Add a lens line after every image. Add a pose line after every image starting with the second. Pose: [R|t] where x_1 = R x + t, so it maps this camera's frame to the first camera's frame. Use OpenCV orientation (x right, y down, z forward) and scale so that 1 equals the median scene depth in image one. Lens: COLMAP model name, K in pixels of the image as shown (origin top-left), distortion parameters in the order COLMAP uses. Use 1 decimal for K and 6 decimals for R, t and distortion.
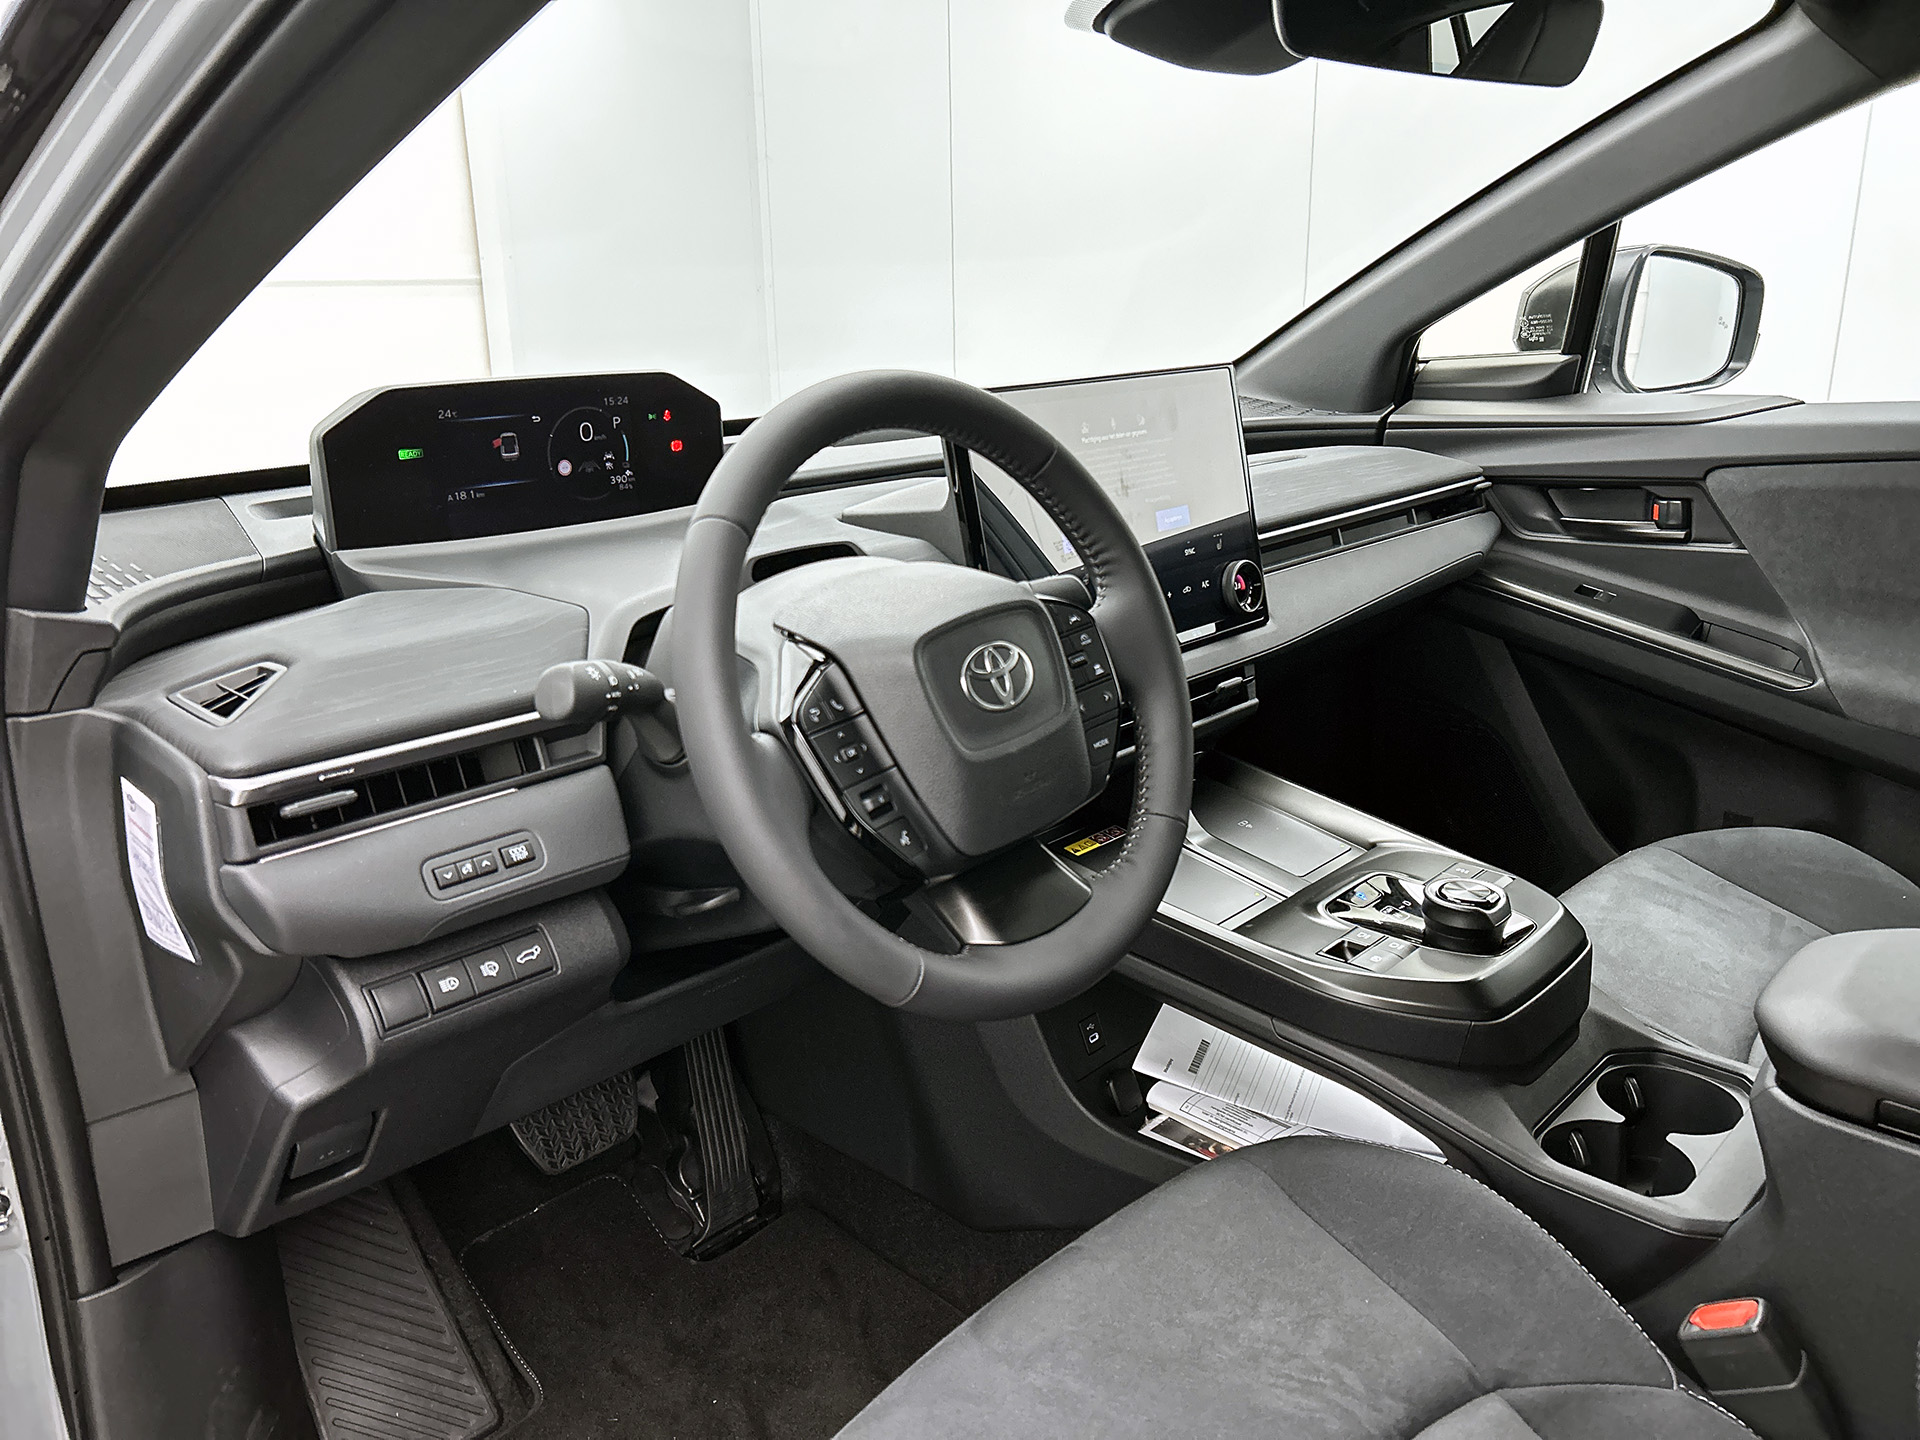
lens RADIAL K [[1444.9, 0, 960.0], [0, 1444.9, 720.0], [0, 0, 1]] dist [0.006553, -0.003257]
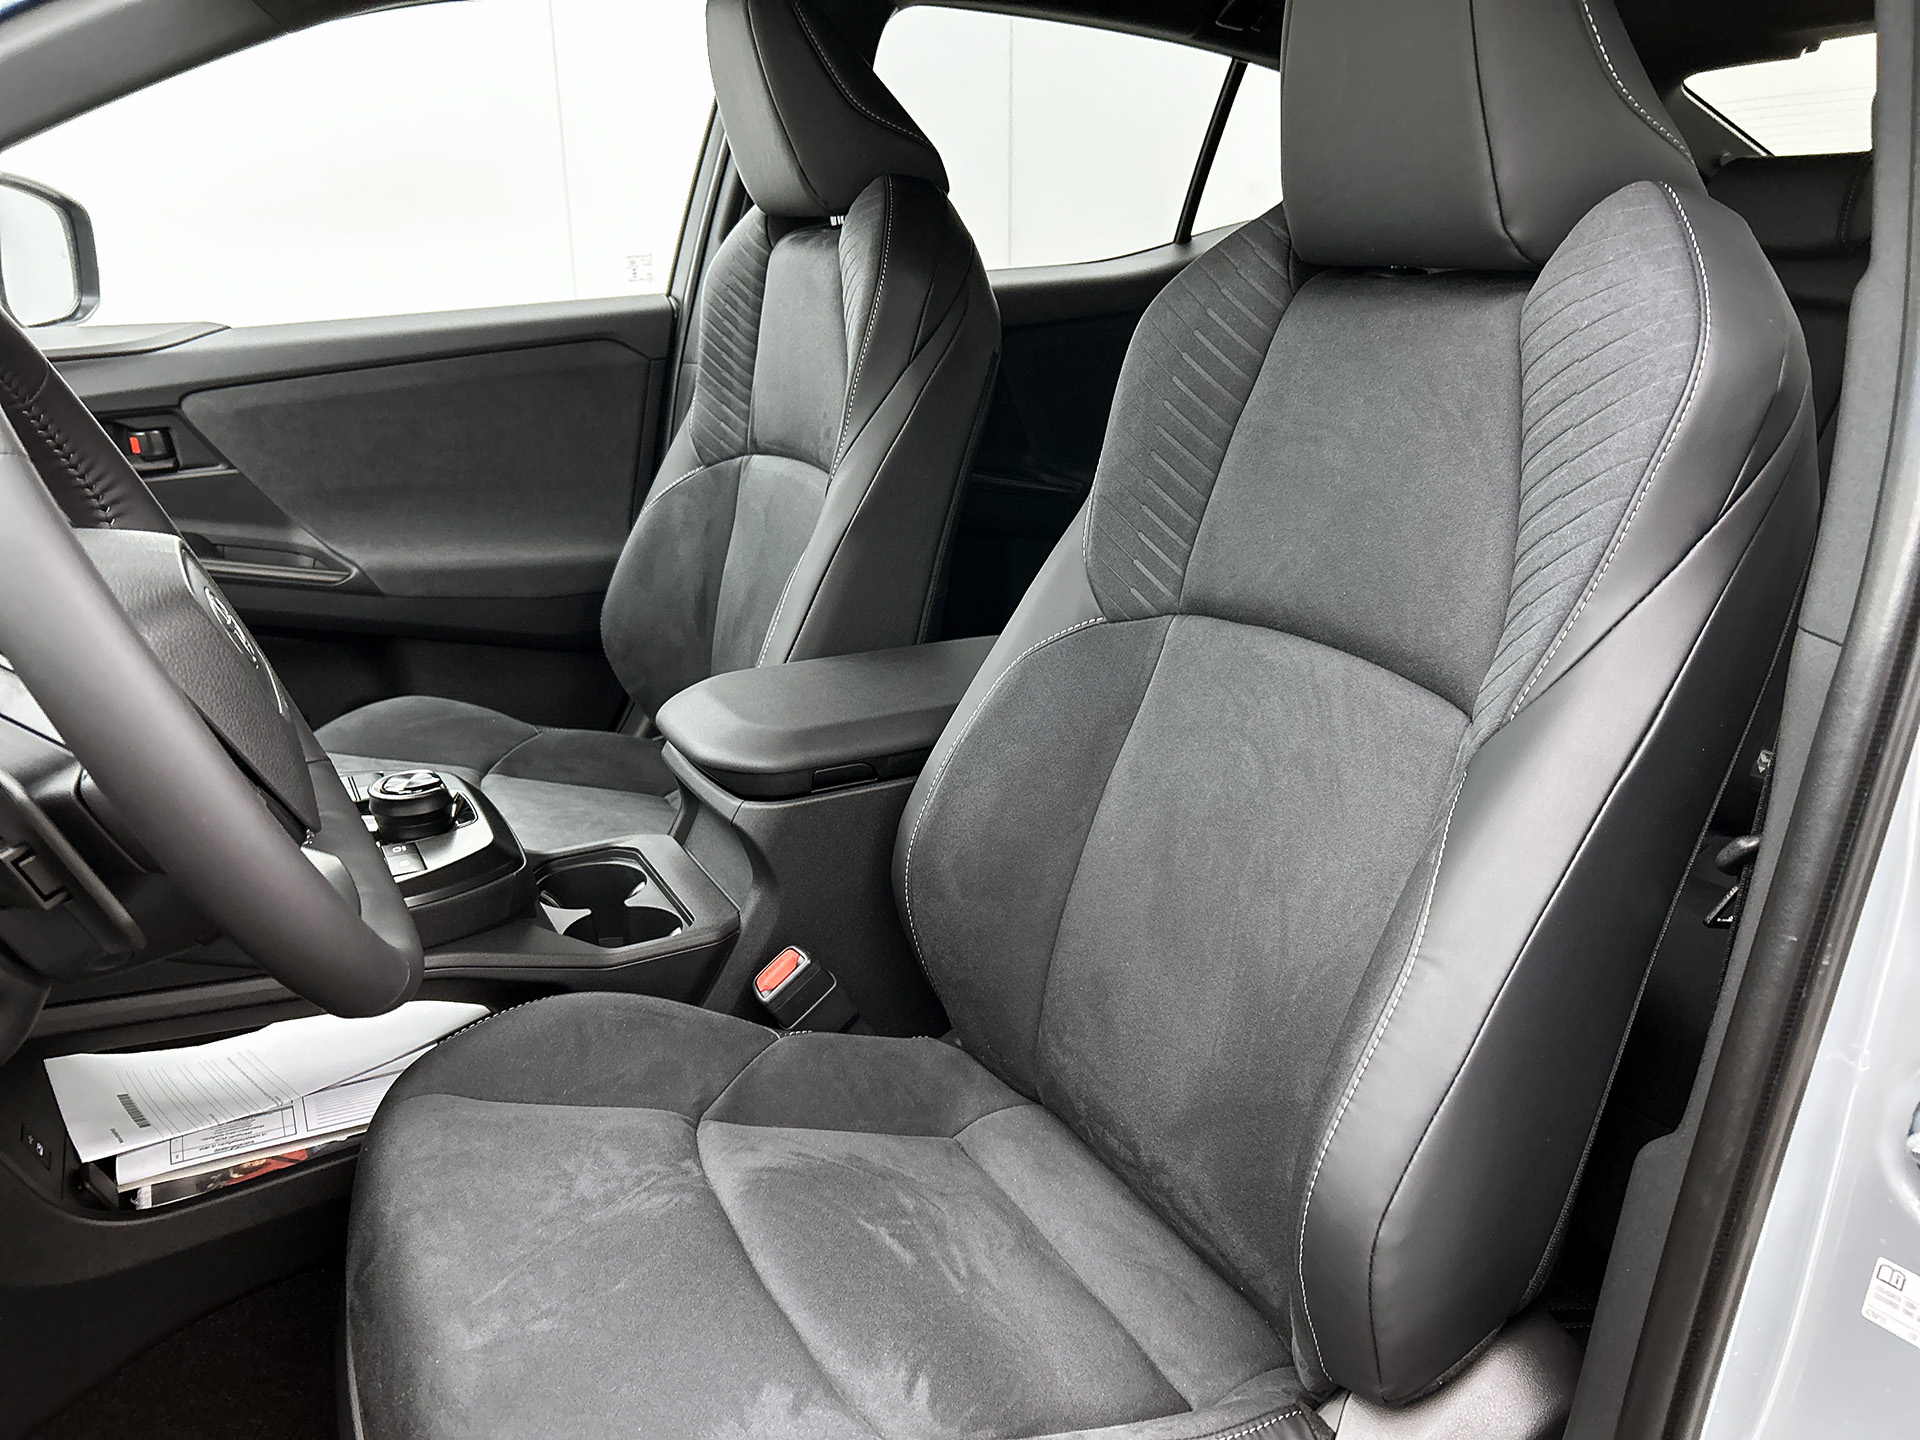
lens RADIAL K [[1444.9, 0, 960.0], [0, 1444.9, 720.0], [0, 0, 1]] dist [0.006553, -0.003257]
pose [[0.302414, -0.278833, 0.911481, -0.313574], [0.262365, 0.943668, 0.201630, -0.019485], [-0.916357, 0.178165, 0.358535, 0.174096]]
